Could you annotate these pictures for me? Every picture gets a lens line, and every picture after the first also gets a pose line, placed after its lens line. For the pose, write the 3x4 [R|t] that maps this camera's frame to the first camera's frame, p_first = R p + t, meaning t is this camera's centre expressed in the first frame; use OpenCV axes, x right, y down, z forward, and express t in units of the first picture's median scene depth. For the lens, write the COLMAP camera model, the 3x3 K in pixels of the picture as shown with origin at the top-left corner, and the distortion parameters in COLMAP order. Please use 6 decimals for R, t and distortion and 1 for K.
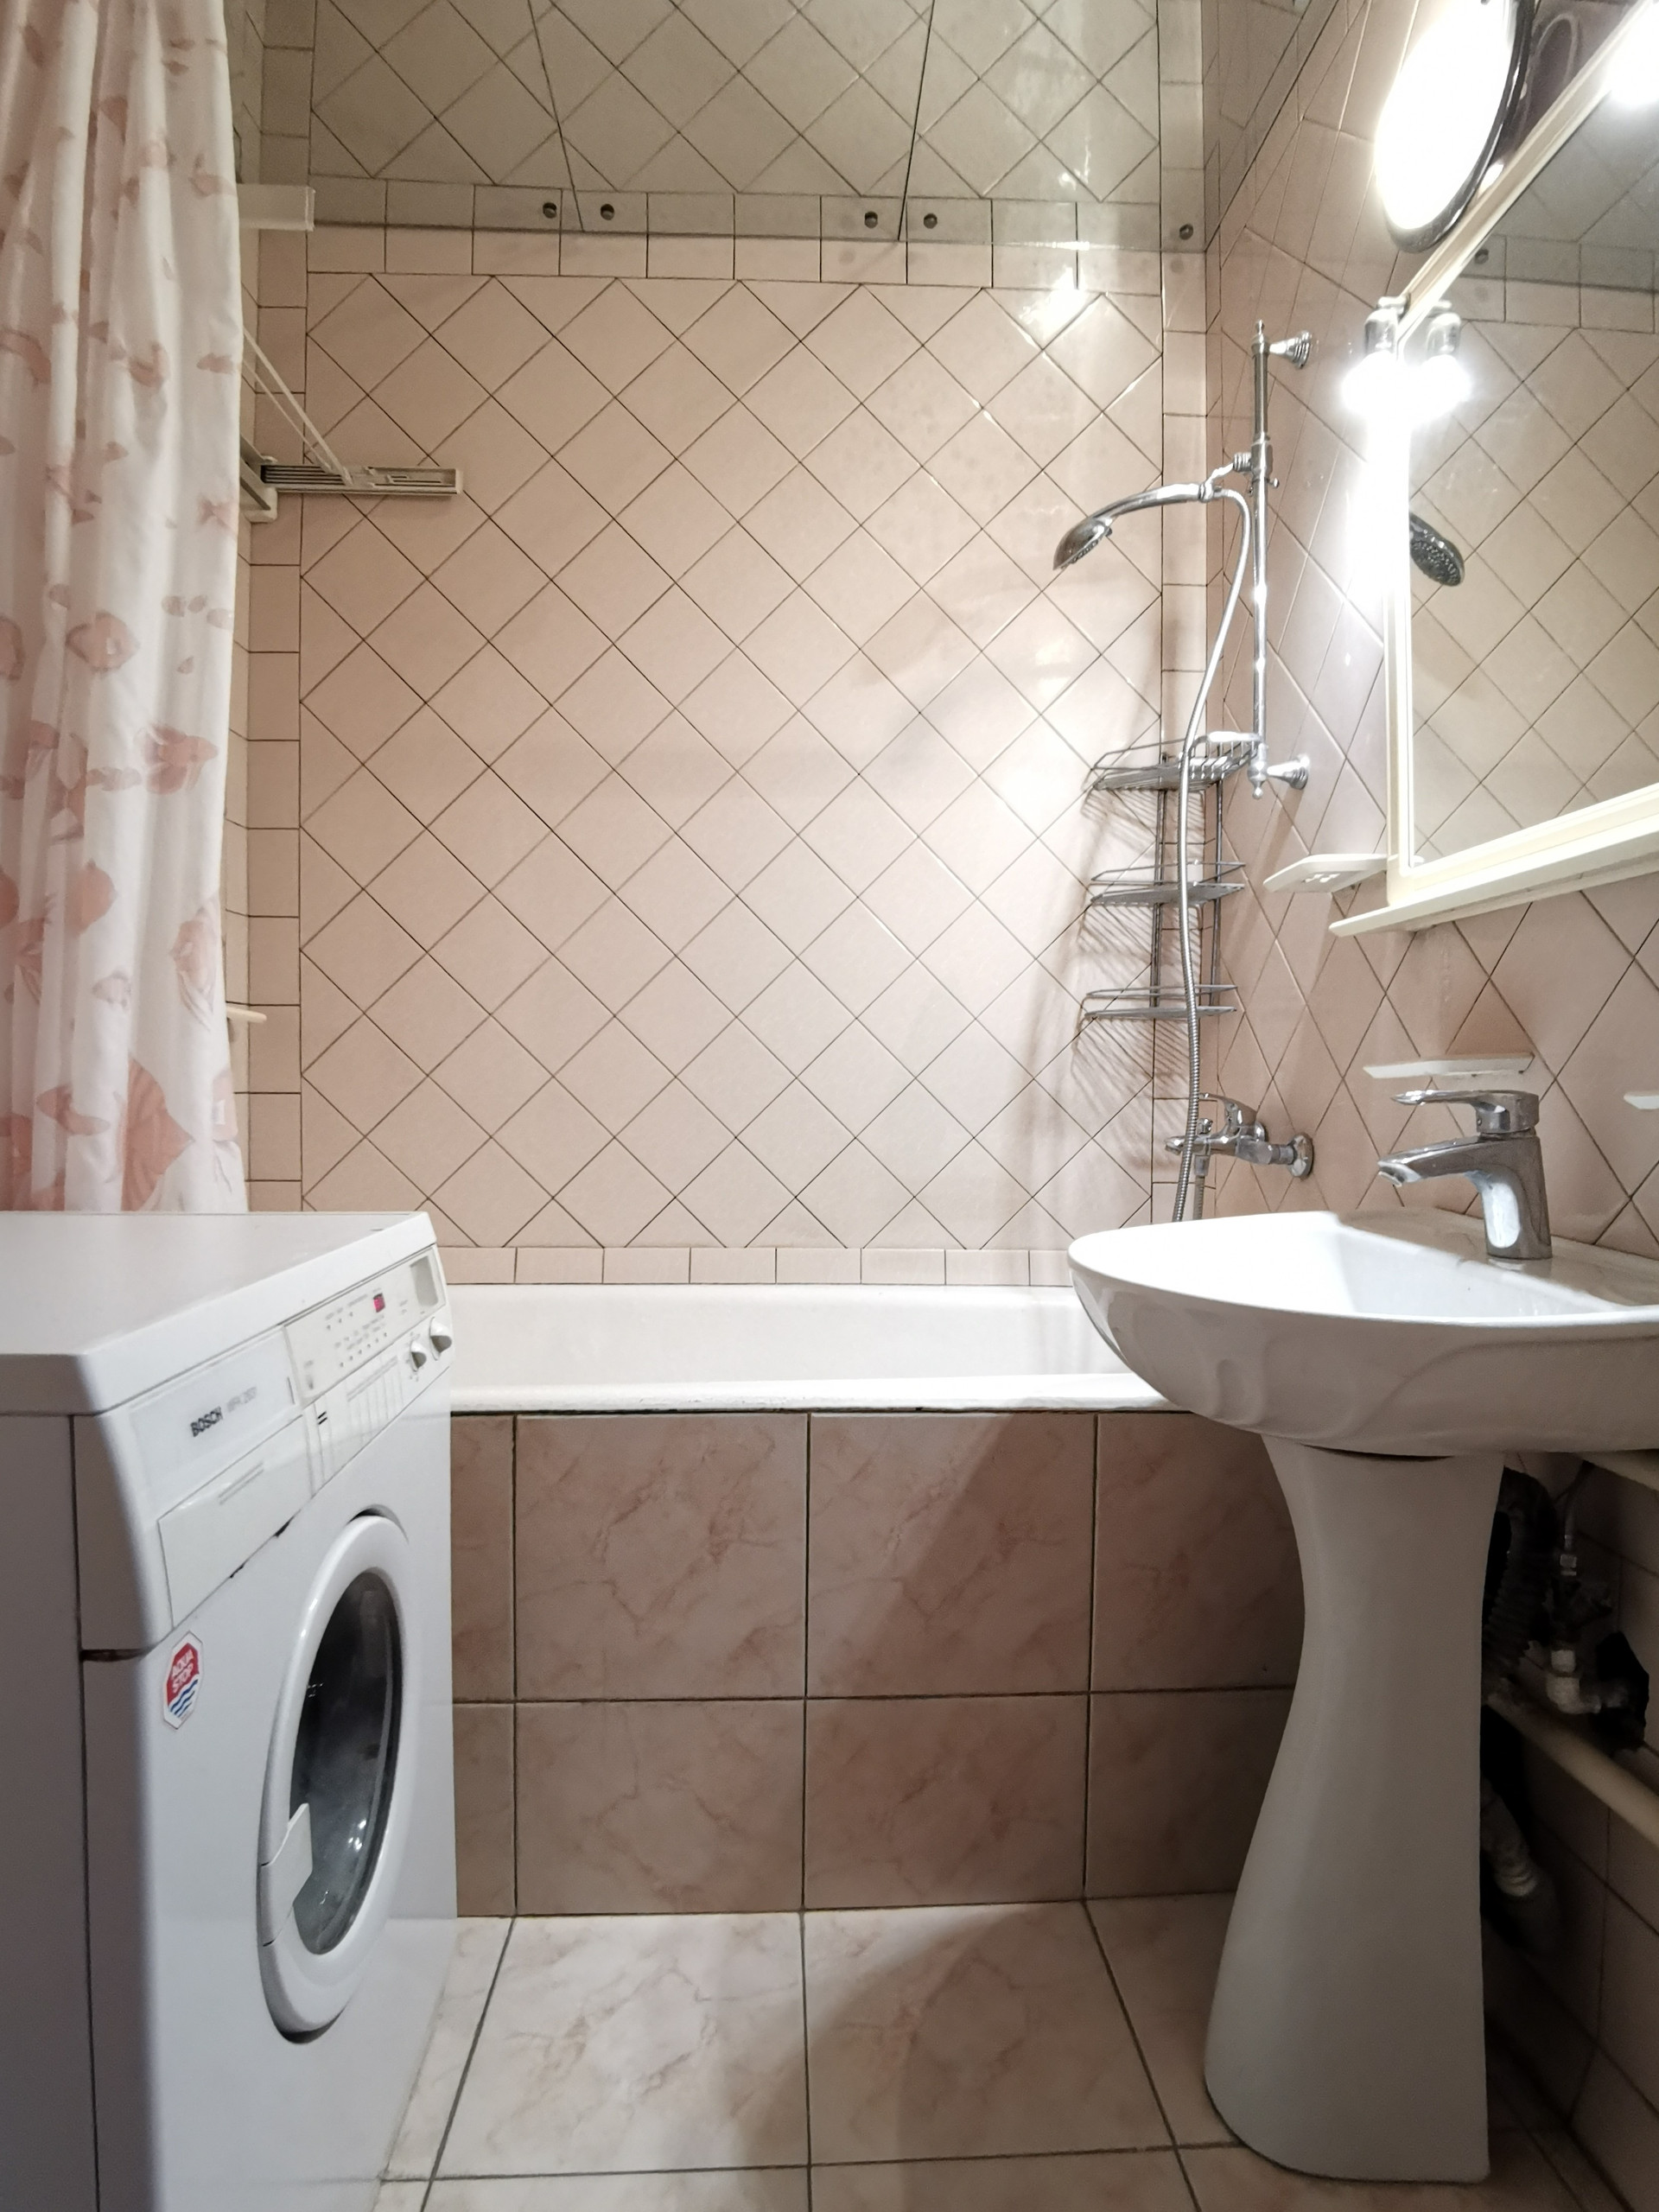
lens RADIAL K [[1132.3, 0, 818.3], [0, 1132.3, 1106.3], [0, 0, 1]] dist [-0.060876, 0.000428]
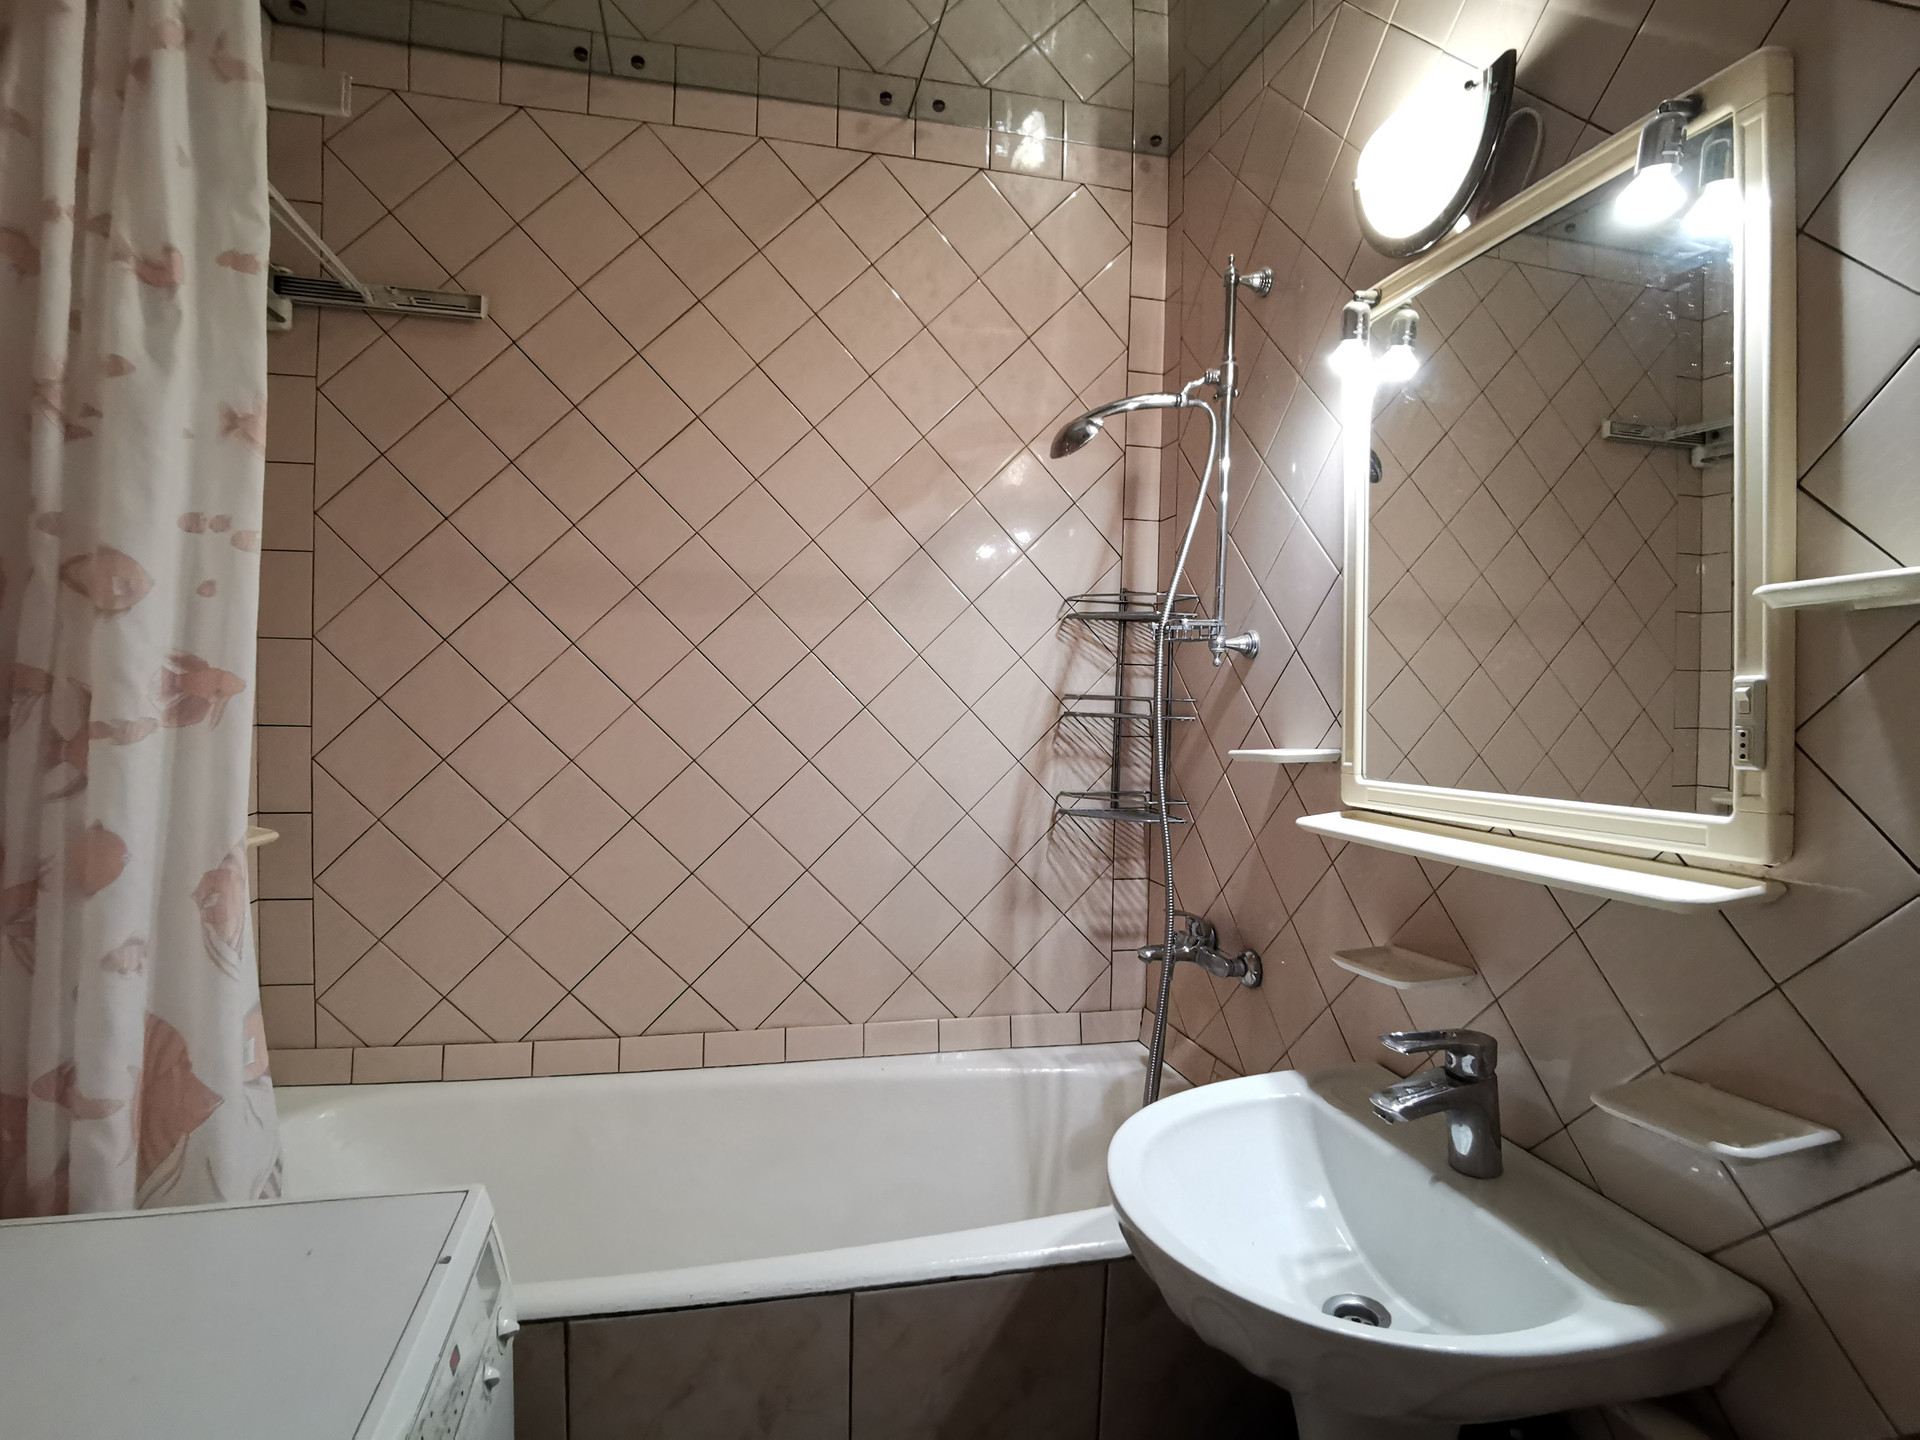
lens RADIAL K [[962.4, 0, 961.7], [0, 962.4, 721.4], [0, 0, 1]] dist [-0.034931, 0.000540]
pose [[0.981150, 0.007126, 0.193115, -0.056721], [-0.004316, 0.999879, -0.014970, -0.168547], [-0.193198, 0.013855, 0.981062, 0.049245]]
